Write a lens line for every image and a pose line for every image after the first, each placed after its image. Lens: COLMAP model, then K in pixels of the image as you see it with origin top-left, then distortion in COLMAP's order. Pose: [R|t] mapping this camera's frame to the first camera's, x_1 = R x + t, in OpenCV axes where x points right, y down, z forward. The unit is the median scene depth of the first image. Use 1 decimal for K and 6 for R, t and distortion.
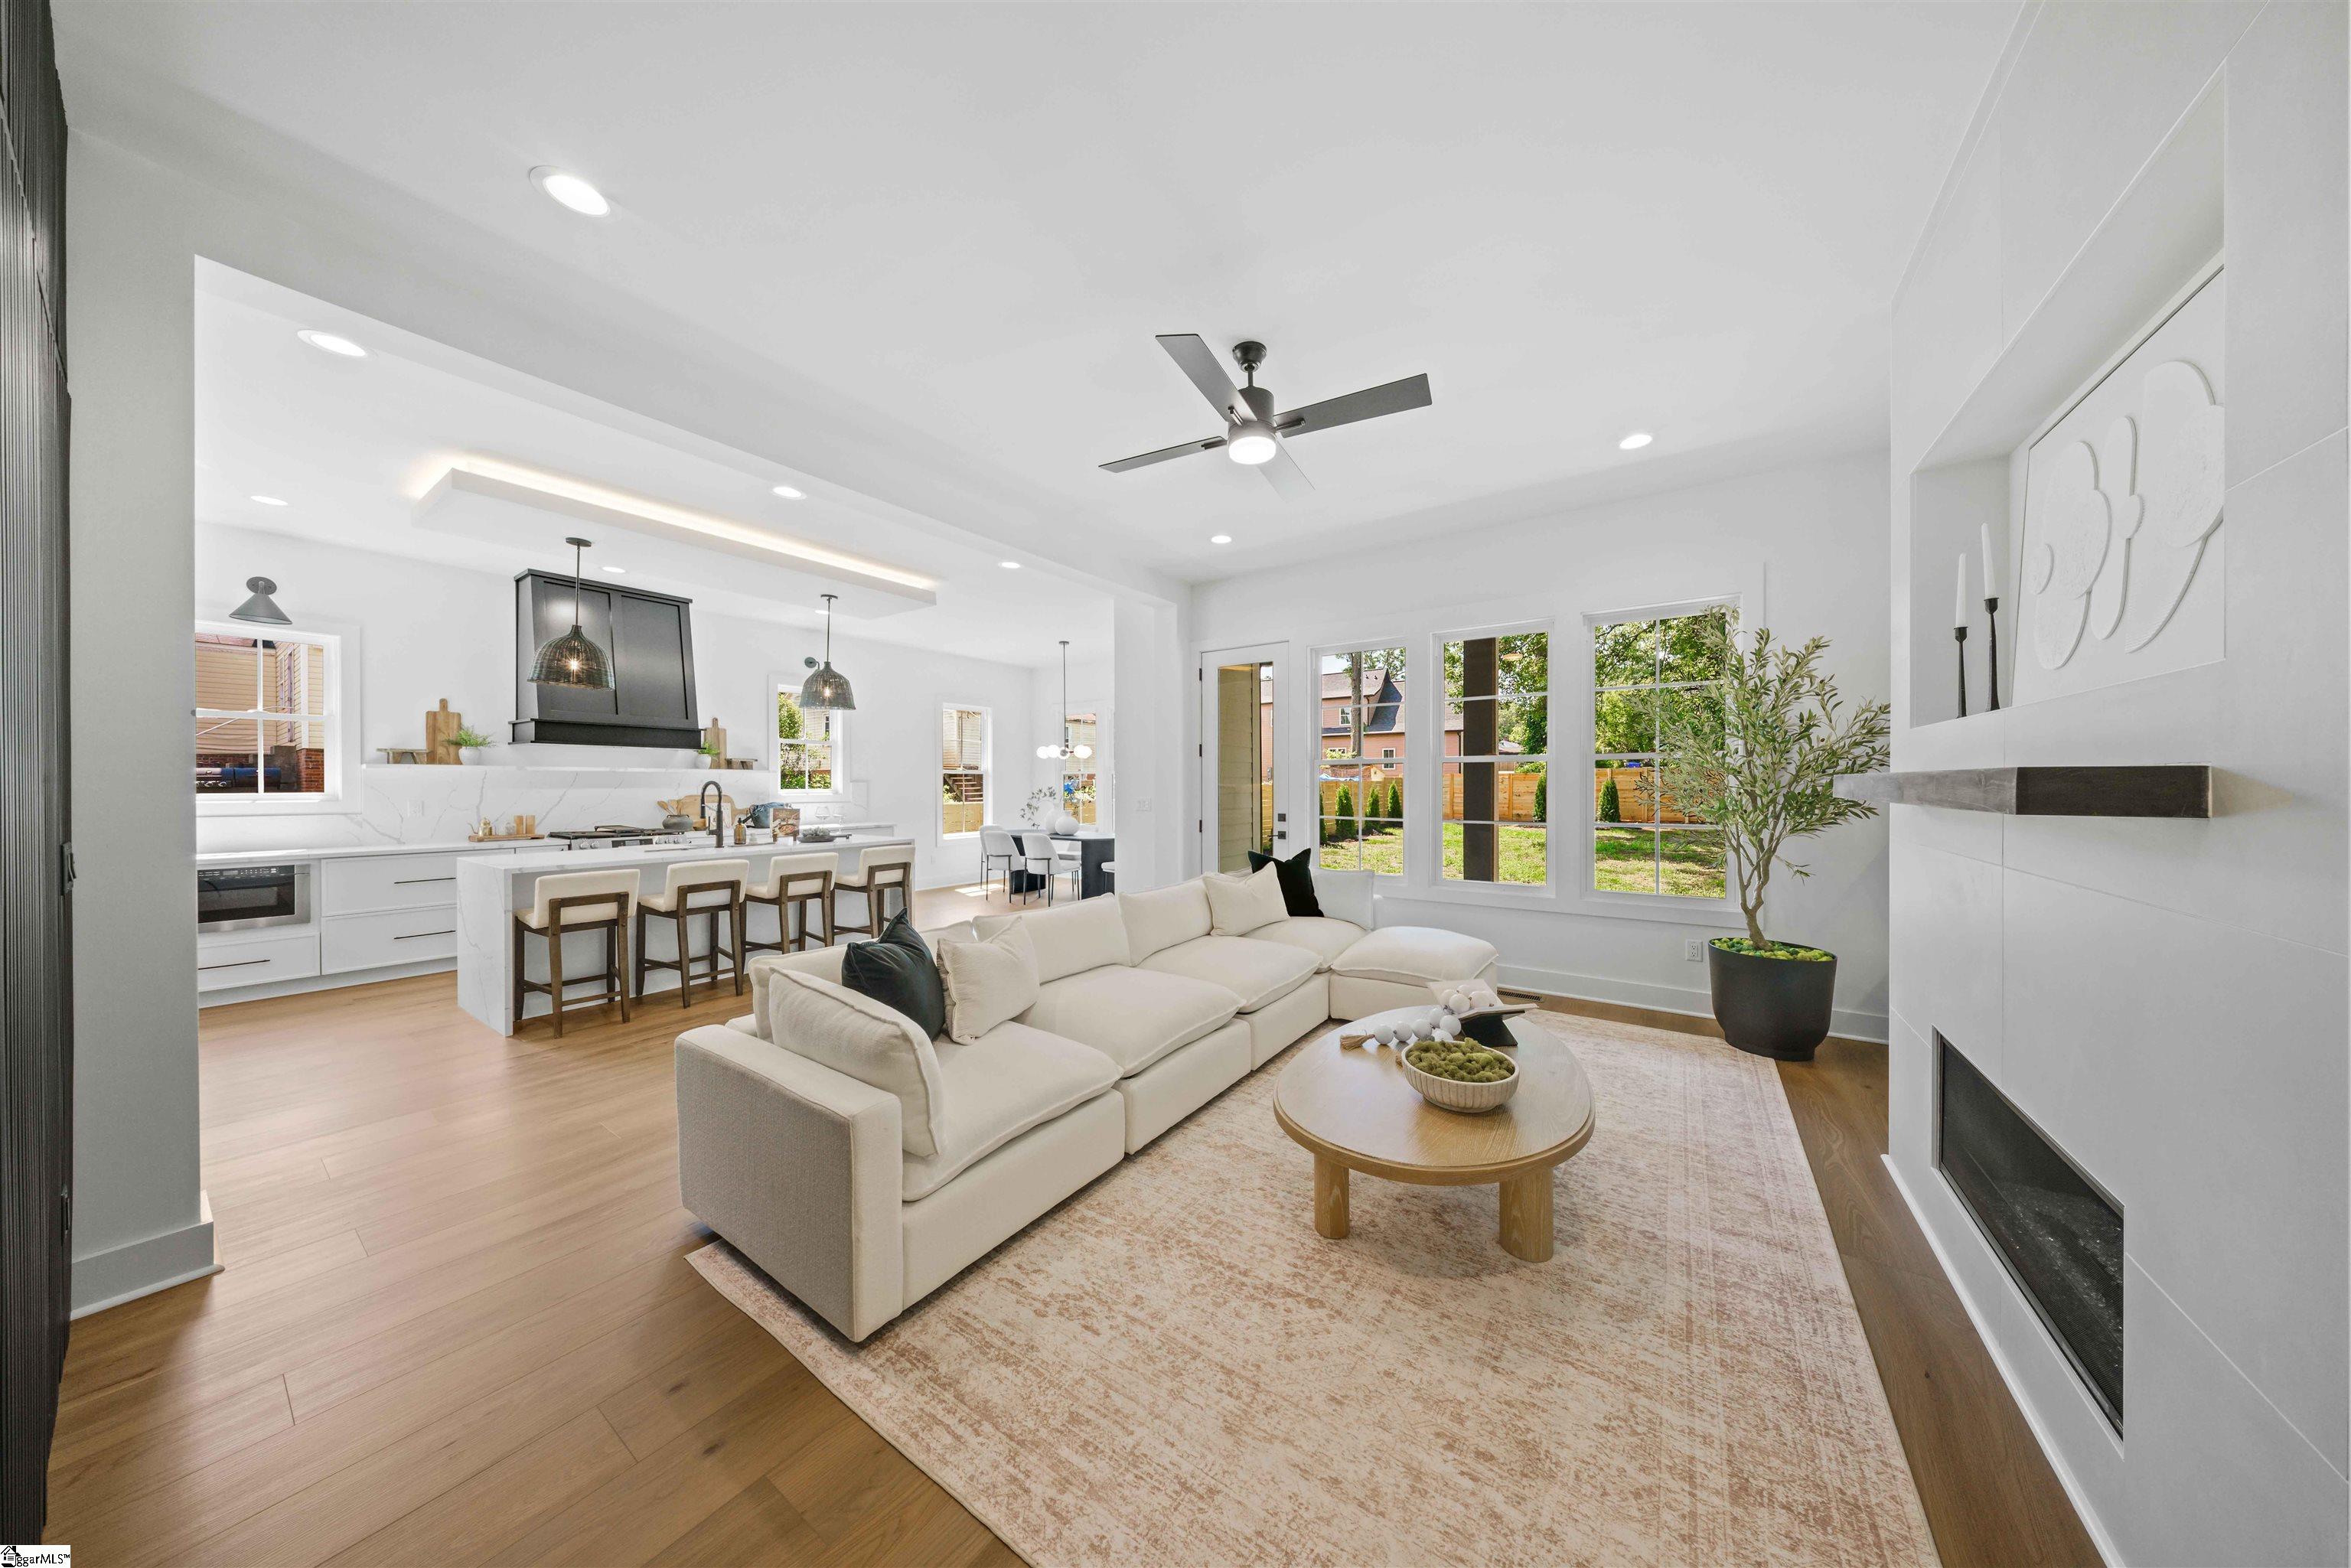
lens RADIAL K [[694.3, 0, 1197.5], [0, 694.3, 782.4], [0, 0, 1]] dist [-0.000097, 0.000021]
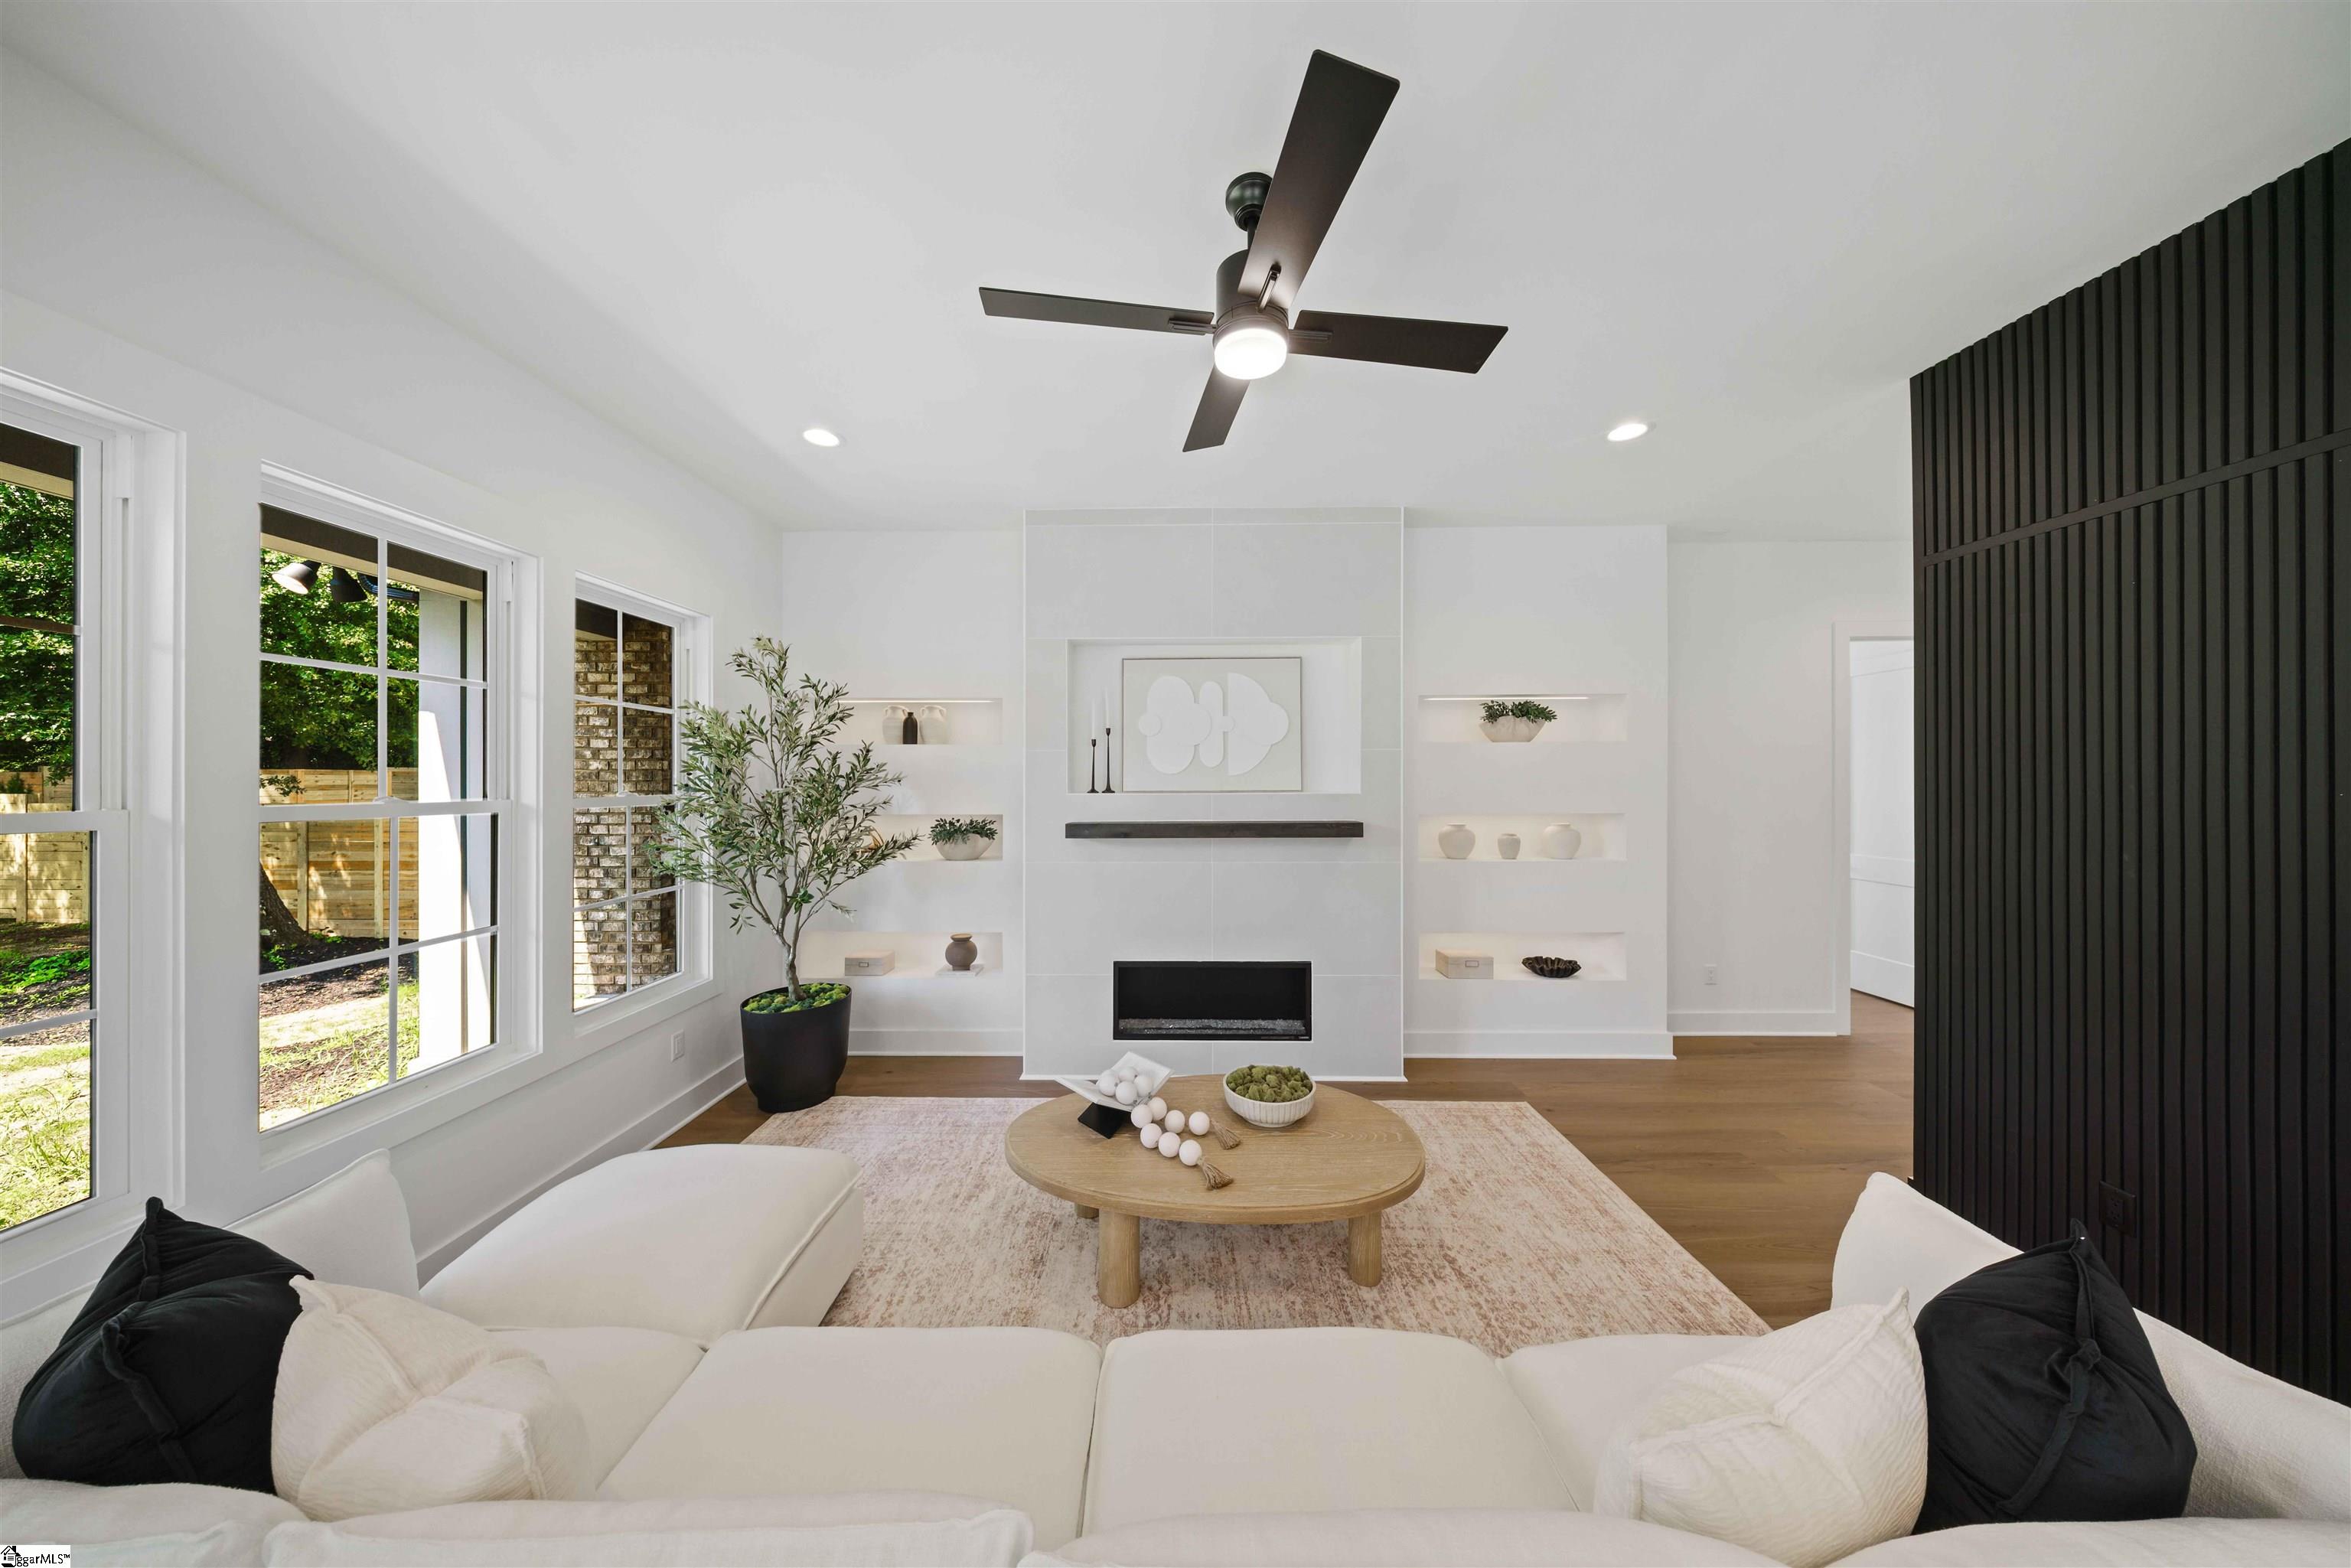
lens RADIAL K [[694.3, 0, 1197.5], [0, 694.3, 782.4], [0, 0, 1]] dist [-0.000097, 0.000021]
pose [[-0.566331, 0.004187, 0.824168, -0.583878], [0.002668, 0.999991, -0.003248, -0.115779], [-0.824174, 0.000359, -0.566337, 1.967844]]
